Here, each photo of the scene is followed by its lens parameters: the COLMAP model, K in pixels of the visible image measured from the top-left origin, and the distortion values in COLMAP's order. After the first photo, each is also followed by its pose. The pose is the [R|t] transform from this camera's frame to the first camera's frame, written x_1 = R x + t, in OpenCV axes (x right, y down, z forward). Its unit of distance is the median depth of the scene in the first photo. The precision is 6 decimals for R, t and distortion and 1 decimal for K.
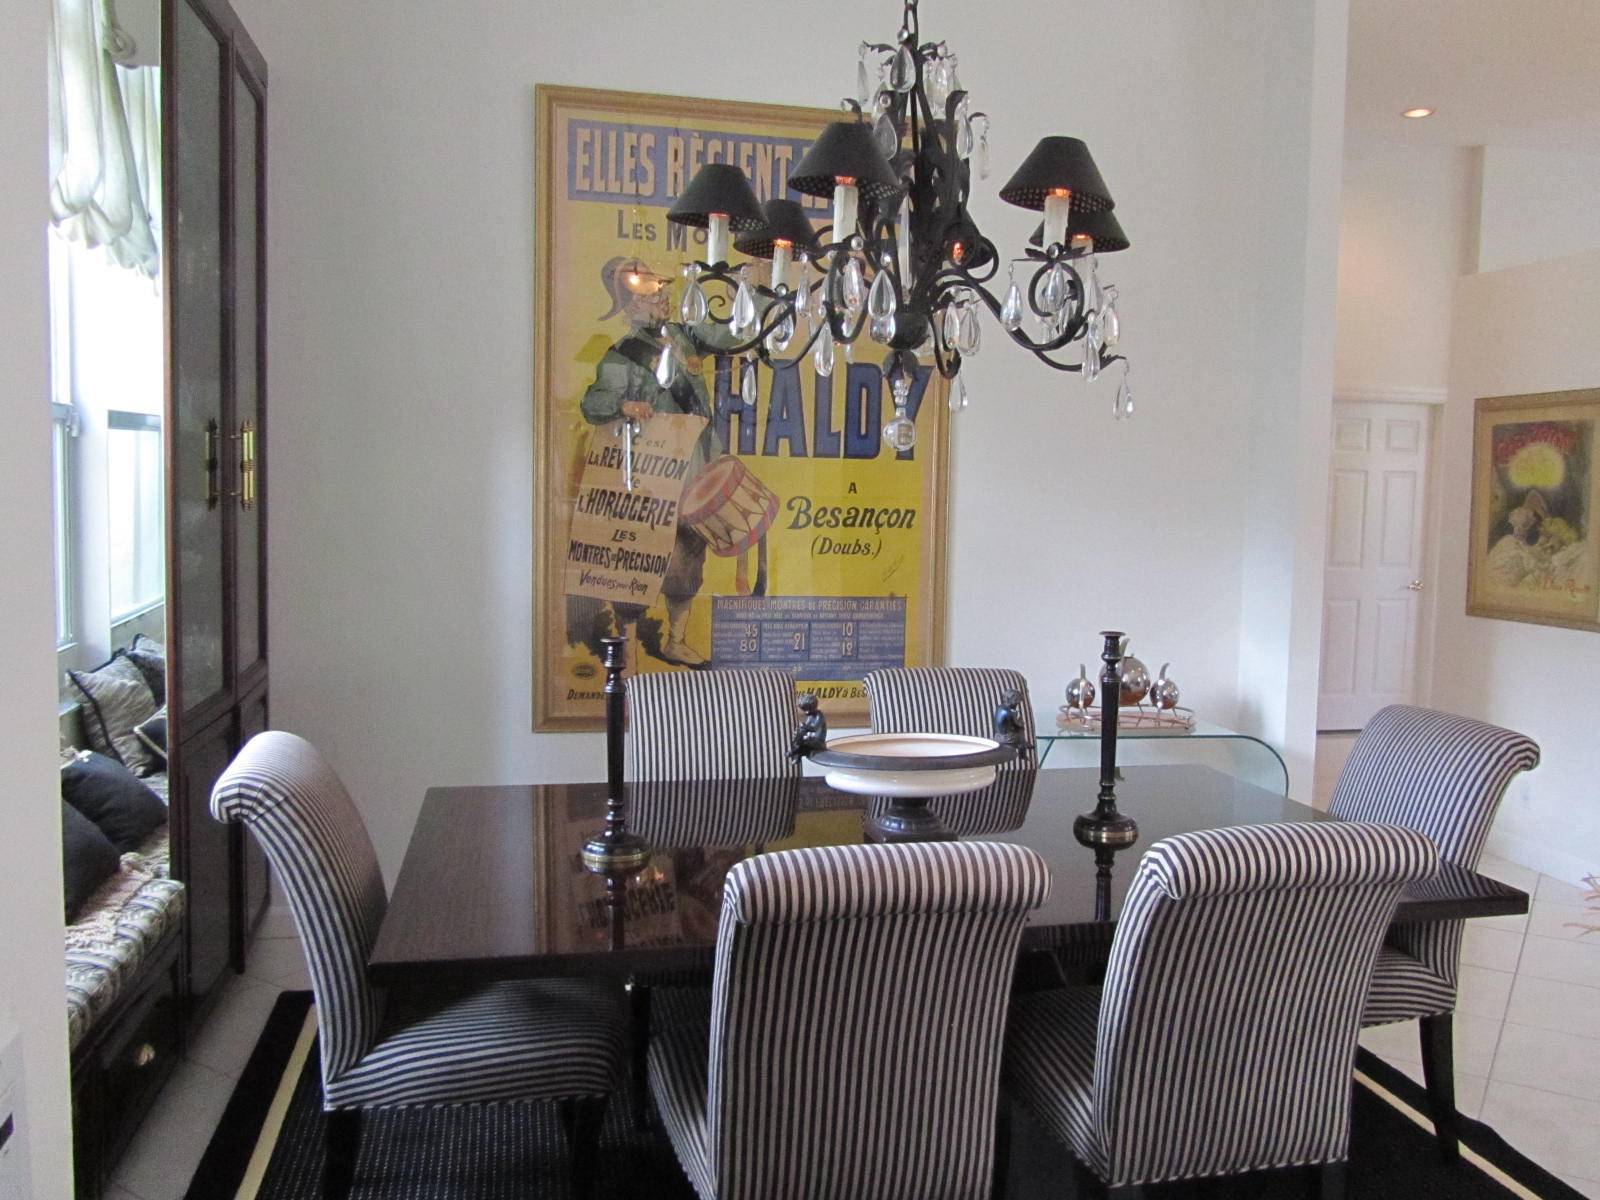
lens RADIAL K [[1328.6, 0, 800.0], [0, 1328.6, 598.1], [0, 0, 1]] dist [-0.050622, 0.022605]
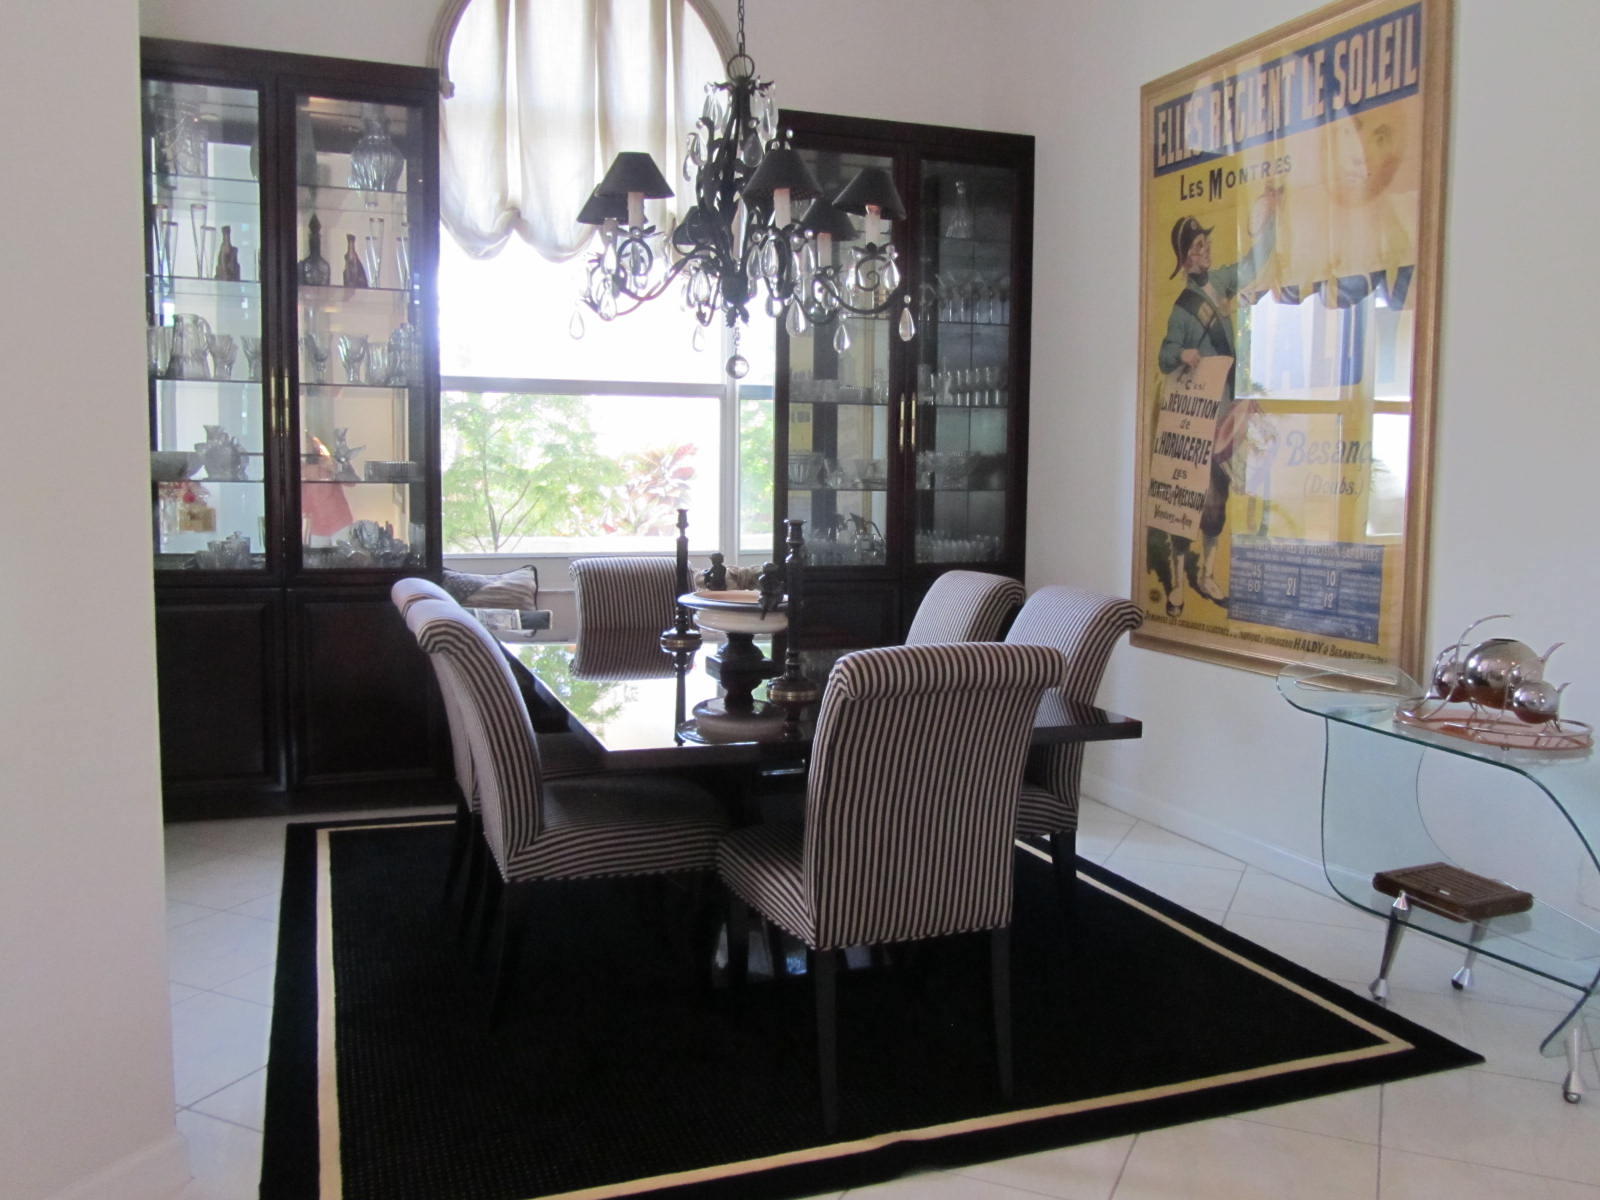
lens RADIAL K [[1328.6, 0, 800.8], [0, 1328.6, 598.6], [0, 0, 1]] dist [-0.050622, 0.022605]
pose [[0.121639, 0.077038, -0.989580, 0.902545], [-0.082376, 0.994328, 0.067282, 0.007021], [0.989150, 0.073334, 0.127295, 0.558702]]
